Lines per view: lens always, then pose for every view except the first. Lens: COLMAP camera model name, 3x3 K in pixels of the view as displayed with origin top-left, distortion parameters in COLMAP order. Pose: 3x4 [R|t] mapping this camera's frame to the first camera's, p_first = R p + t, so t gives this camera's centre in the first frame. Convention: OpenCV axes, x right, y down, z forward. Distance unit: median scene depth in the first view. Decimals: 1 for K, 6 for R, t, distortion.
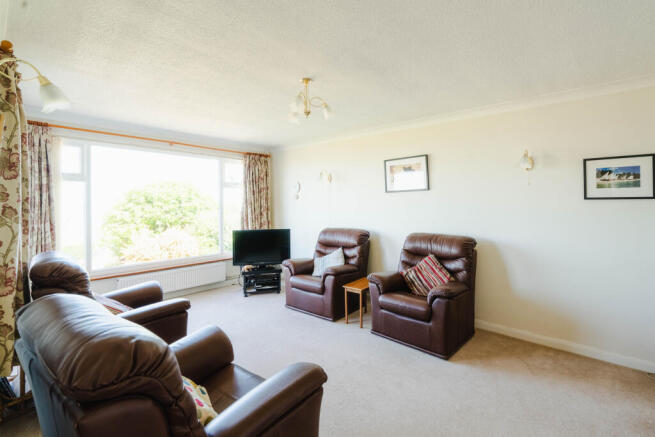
lens RADIAL K [[310.1, 0, 329.3], [0, 310.1, 201.7], [0, 0, 1]] dist [-0.001641, 0.000067]
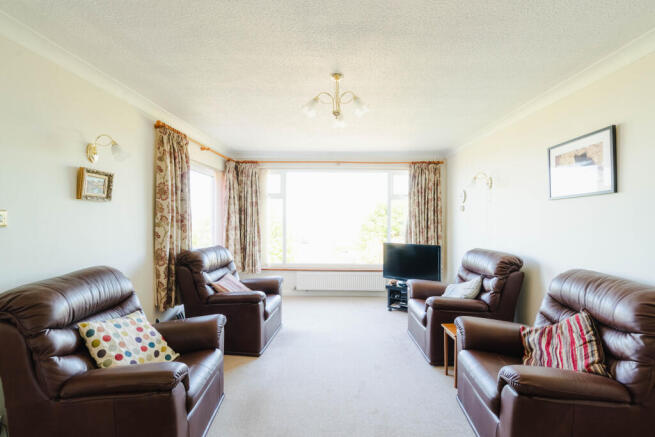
lens RADIAL K [[302.2, 0, 315.7], [0, 302.2, 221.5], [0, 0, 1]] dist [0.000148, 0.000228]
pose [[0.636482, 0.022893, -0.770952, 0.342680], [-0.003663, 0.999638, 0.026659, -0.000125], [0.771283, -0.014144, 0.636335, 0.240855]]
